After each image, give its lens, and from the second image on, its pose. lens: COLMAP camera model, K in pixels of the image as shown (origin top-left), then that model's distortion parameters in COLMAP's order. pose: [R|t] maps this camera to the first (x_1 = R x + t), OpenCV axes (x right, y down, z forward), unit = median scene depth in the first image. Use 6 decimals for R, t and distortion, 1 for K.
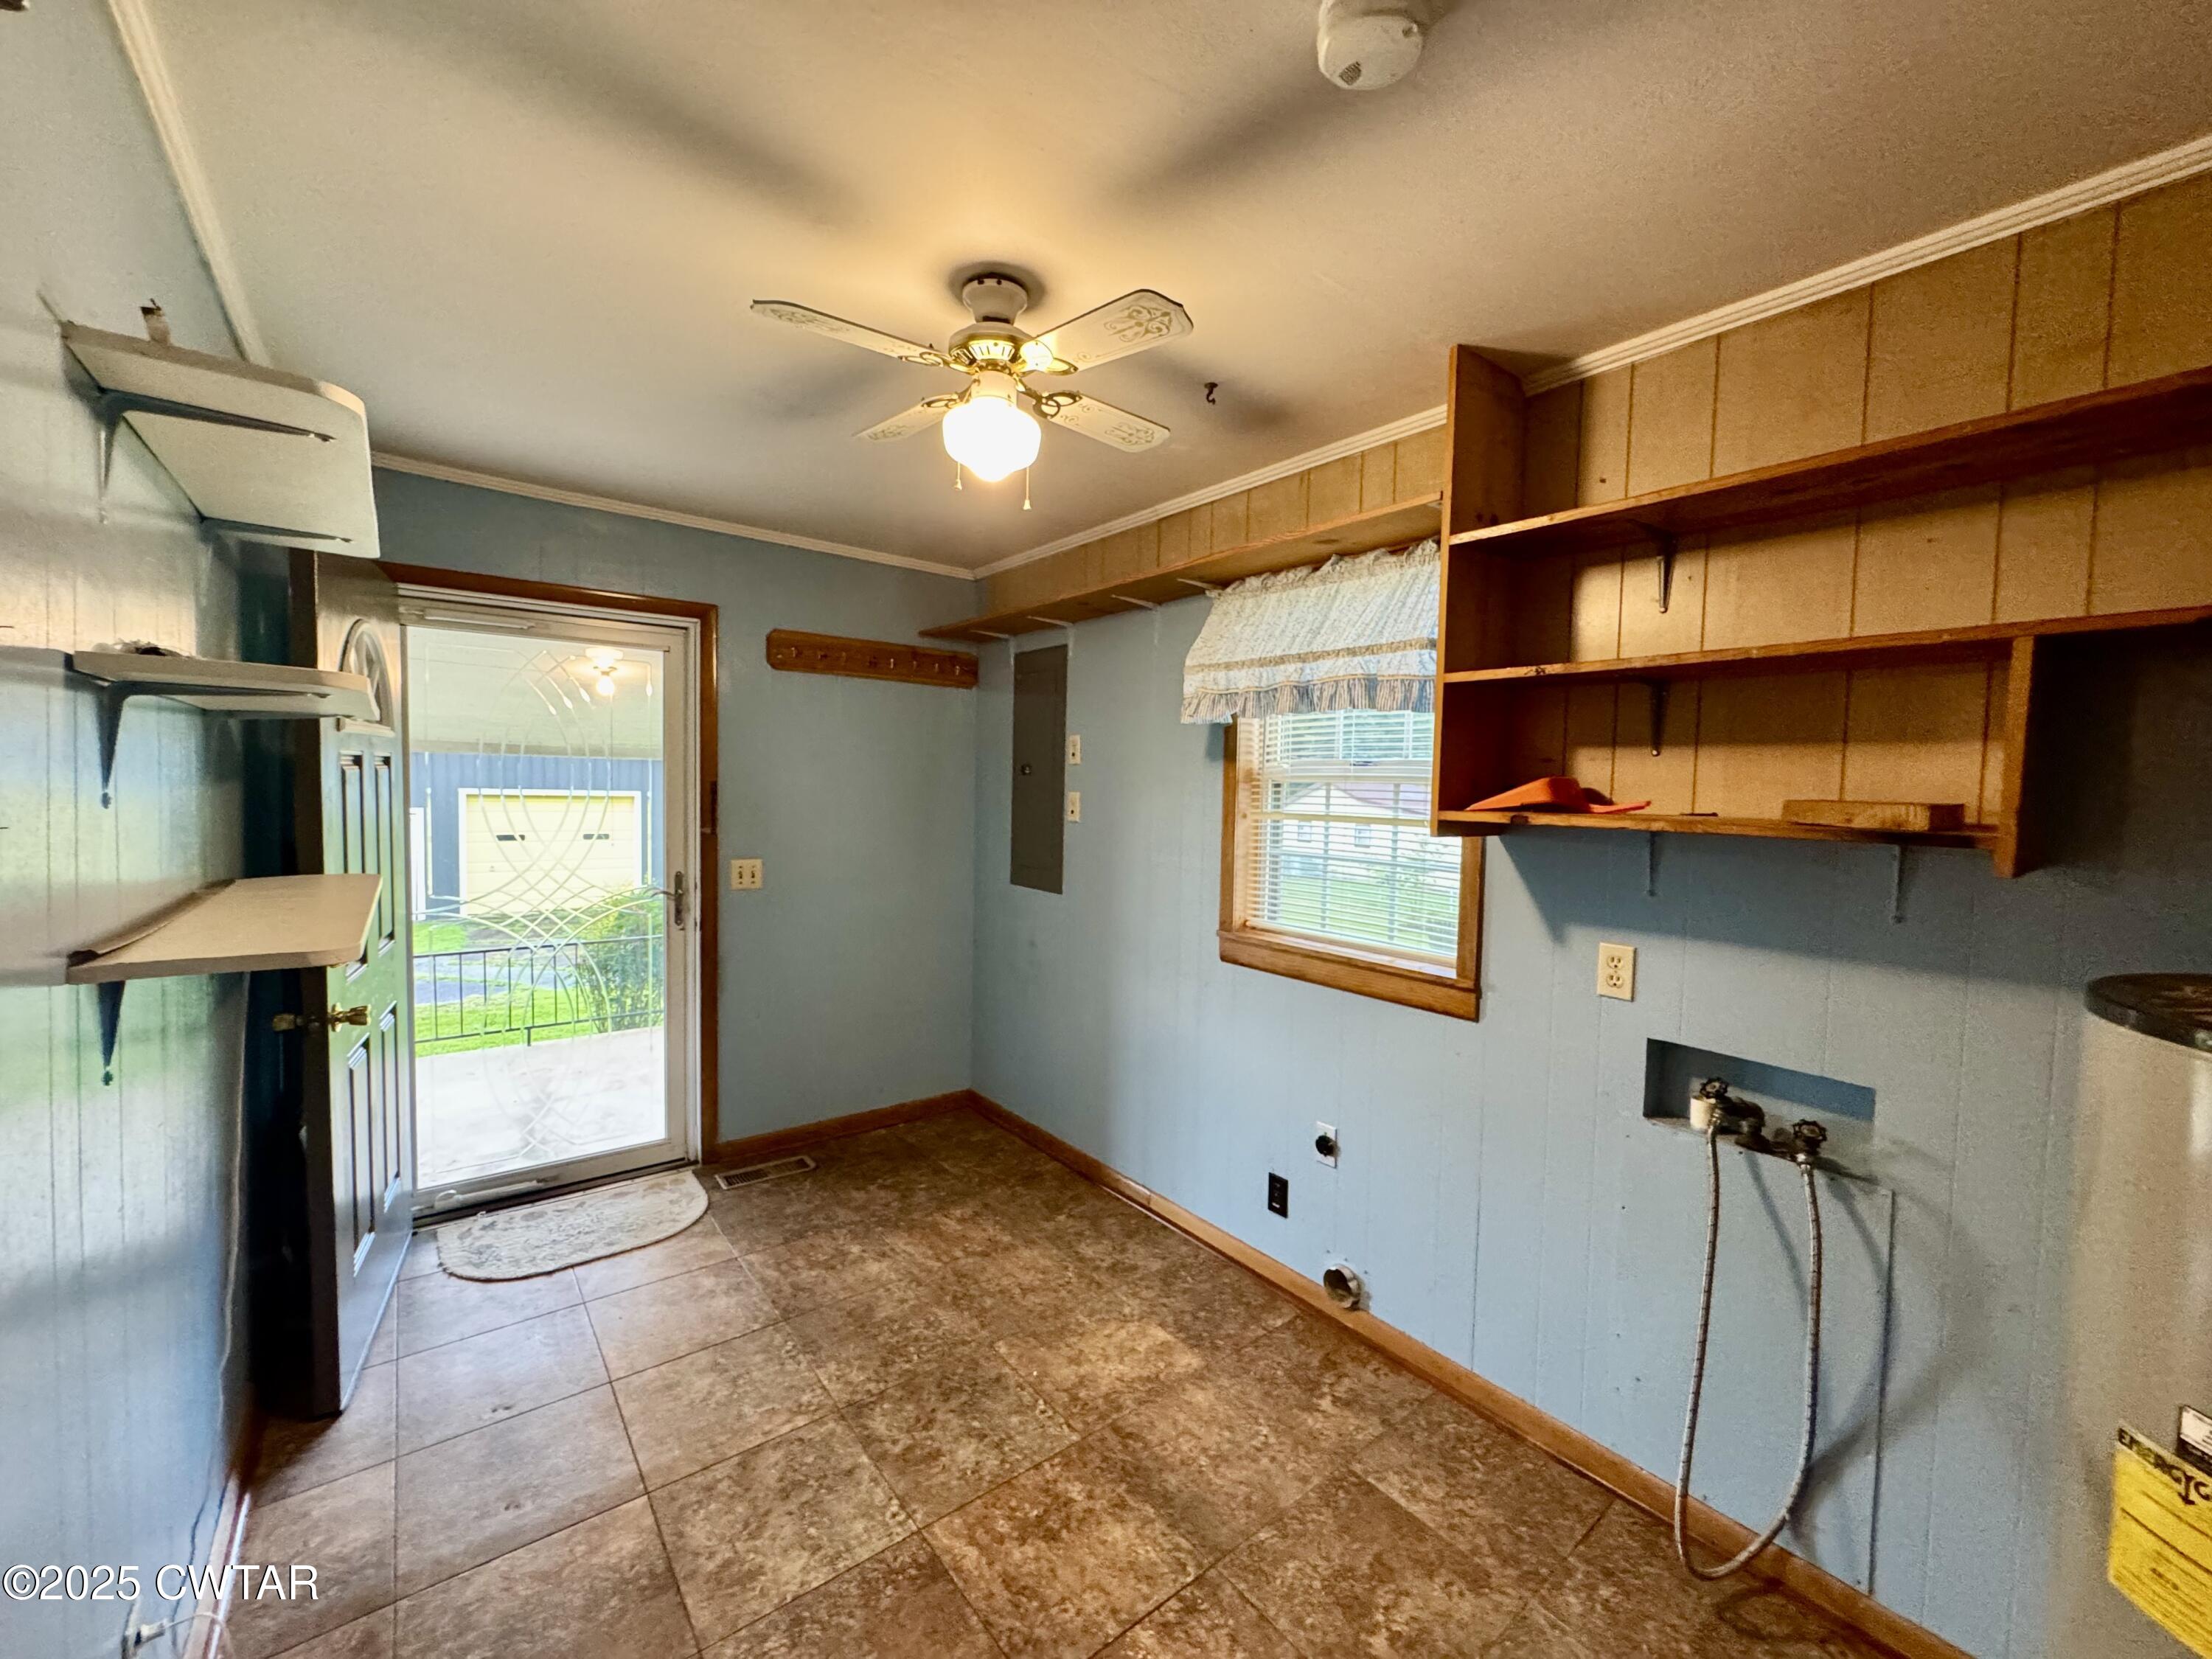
lens RADIAL K [[874.3, 0, 1100.8], [0, 874.3, 822.9], [0, 0, 1]] dist [-0.009405, -0.000228]
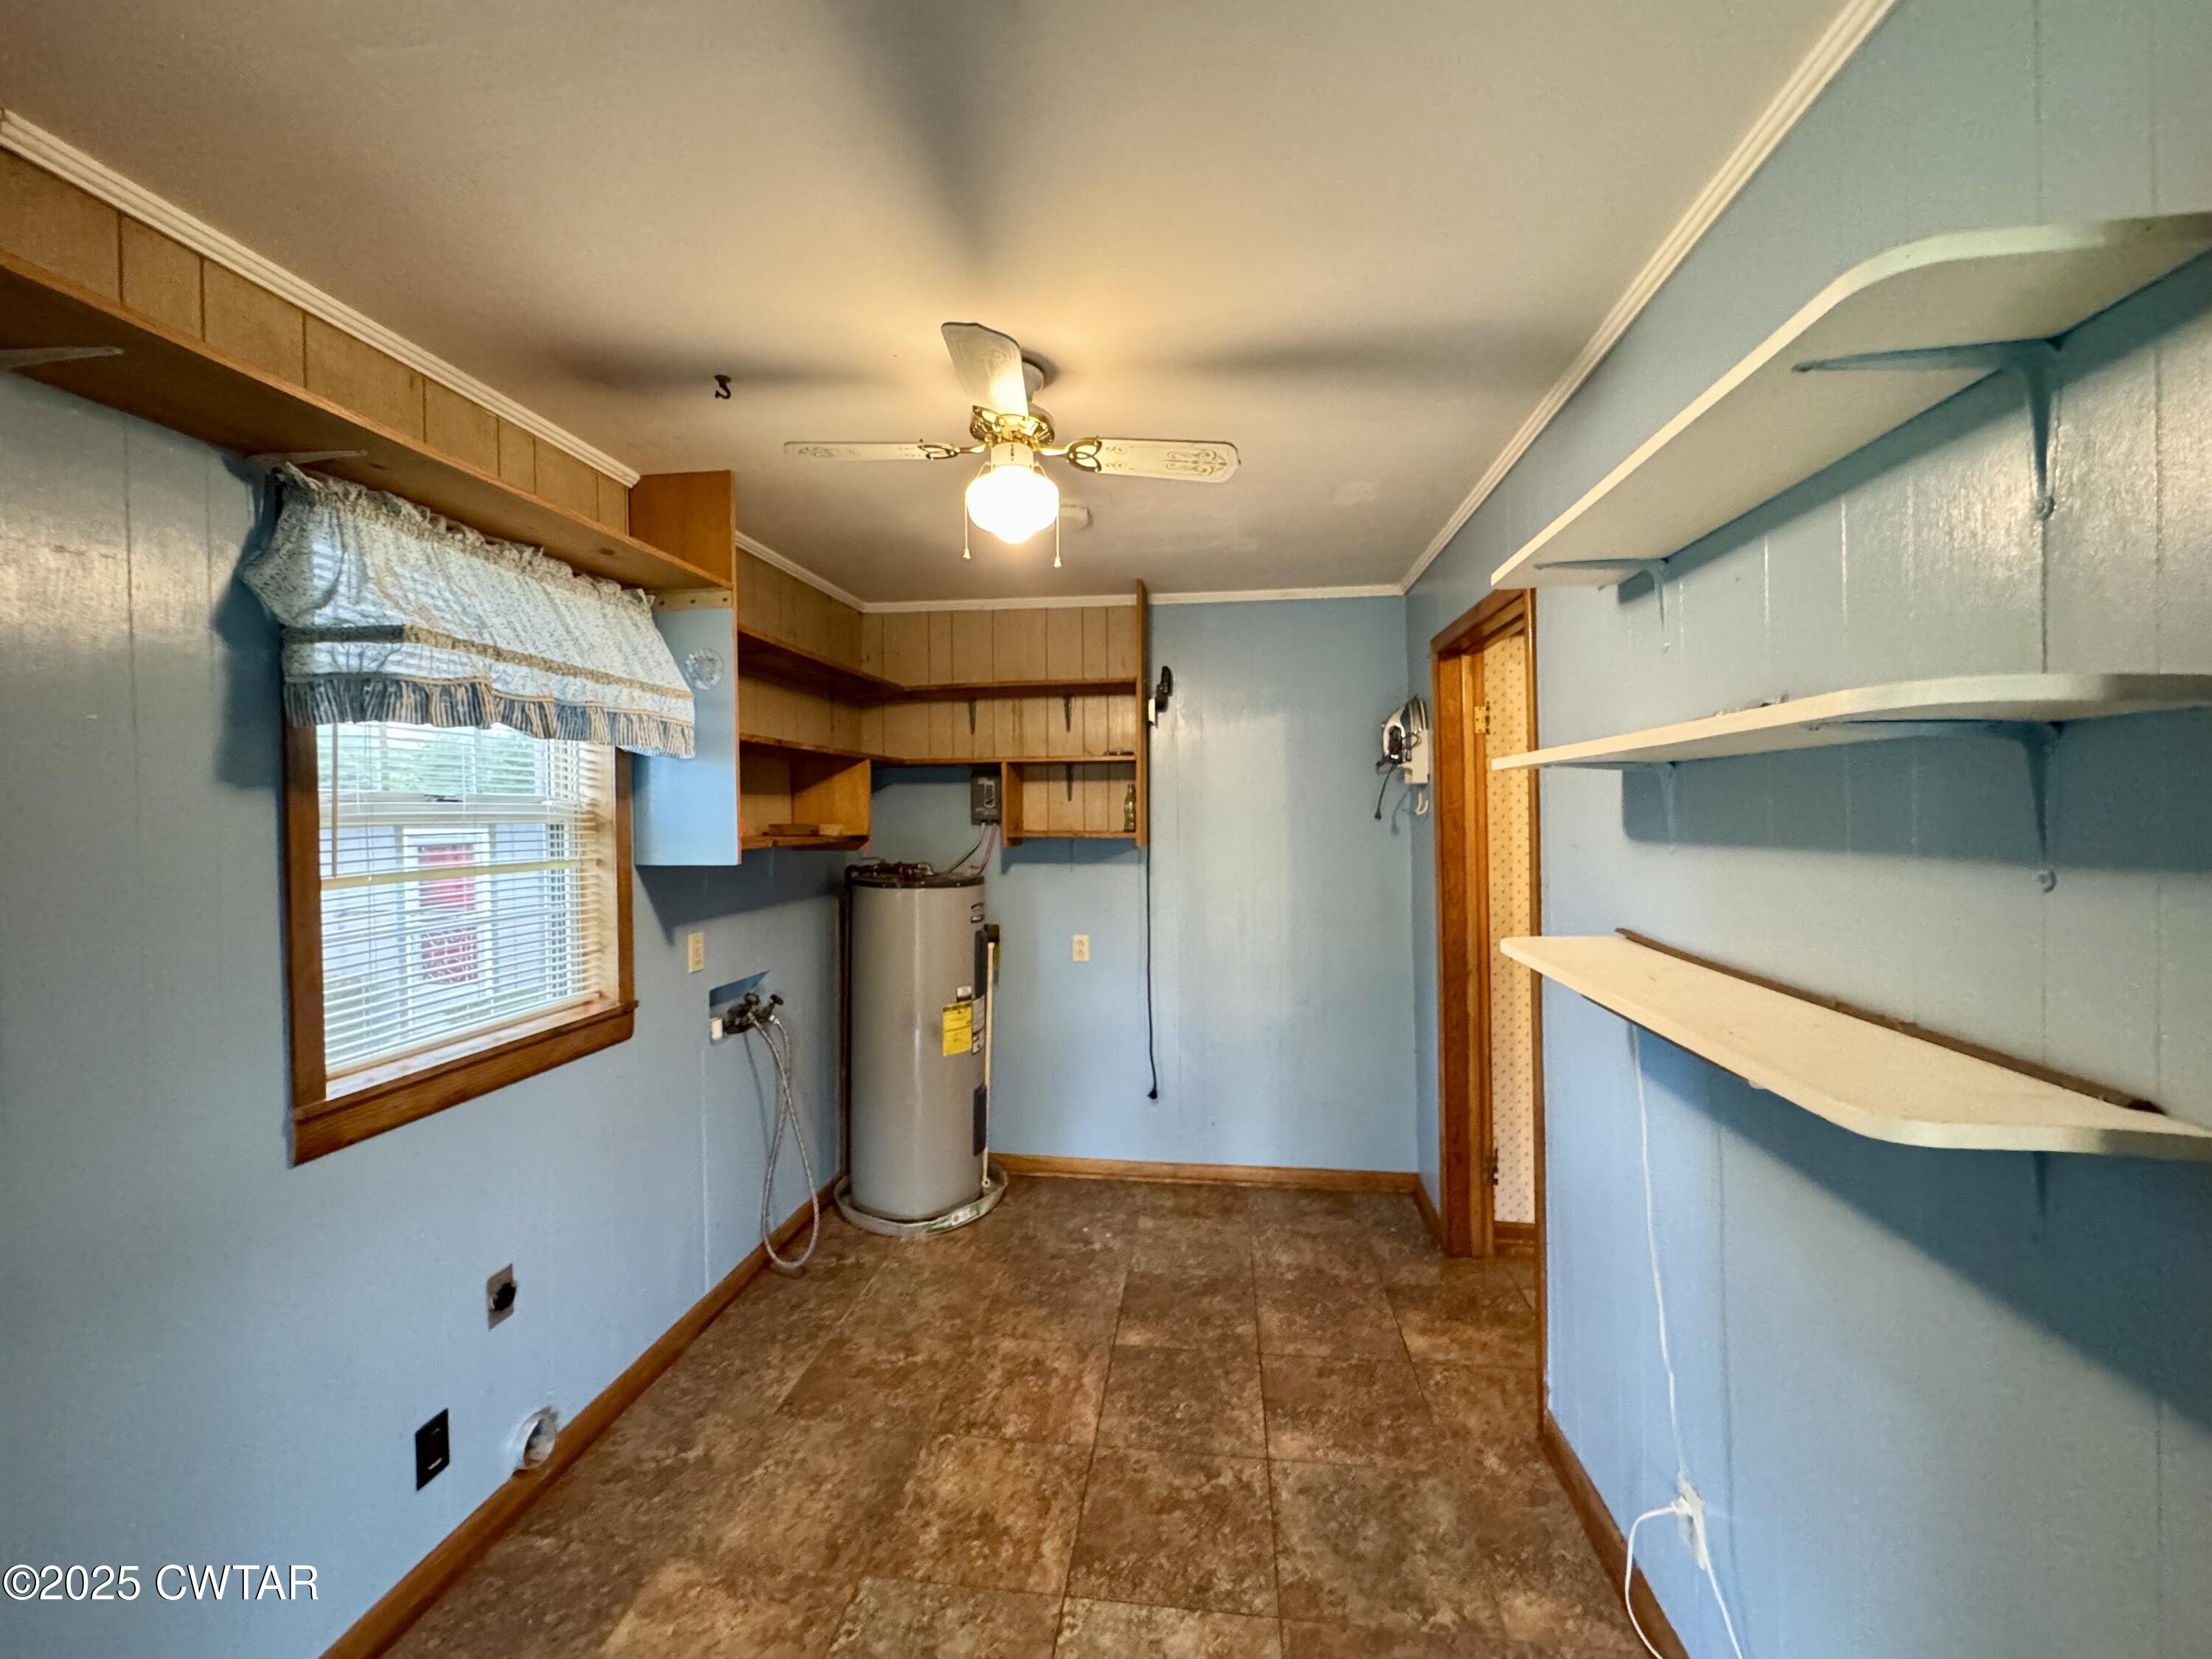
lens RADIAL K [[885.3, 0, 1105.9], [0, 885.3, 821.3], [0, 0, 1]] dist [-0.001202, -0.000176]
pose [[-0.701443, -0.020230, 0.712438, -0.900428], [0.028649, 0.997989, 0.056545, -0.103556], [-0.712149, 0.060073, -0.699453, 1.558207]]
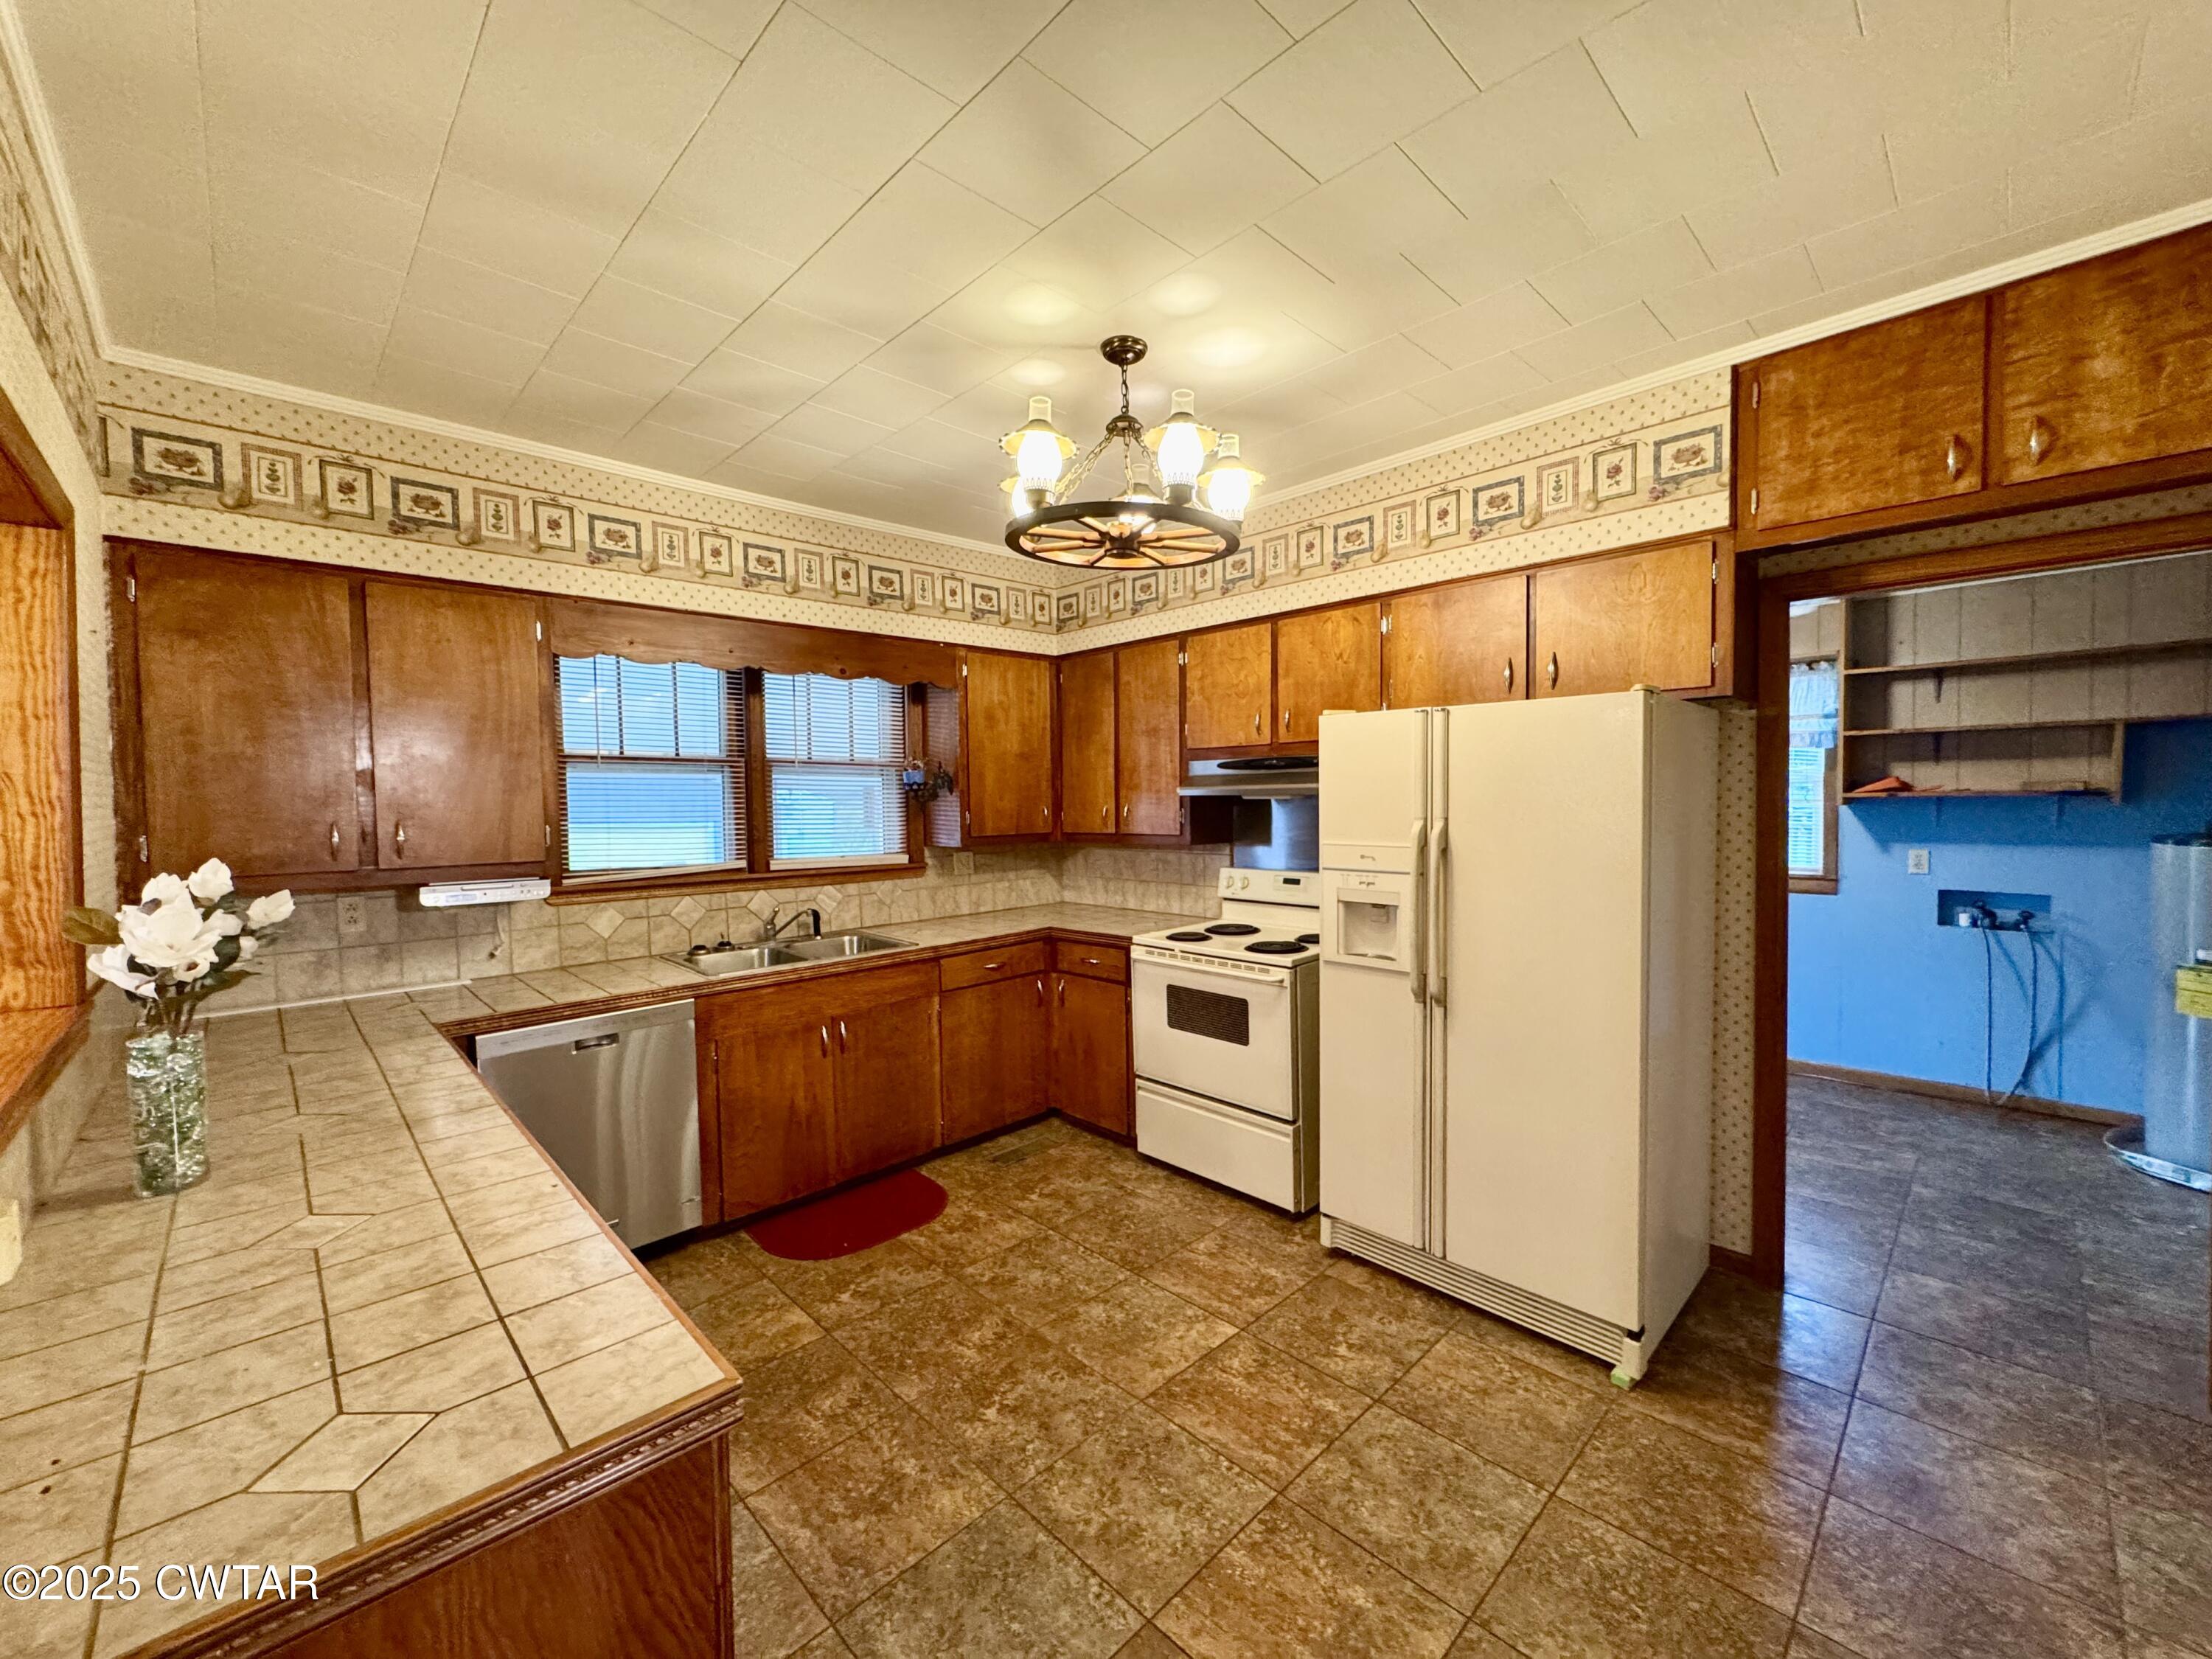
lens RADIAL K [[885.3, 0, 1105.9], [0, 885.3, 821.3], [0, 0, 1]] dist [-0.001202, -0.000176]
pose [[0.993453, -0.042270, 0.106134, -1.765357], [0.043002, 0.999064, -0.004622, -0.011971], [-0.105839, 0.009156, 0.994341, -1.062761]]
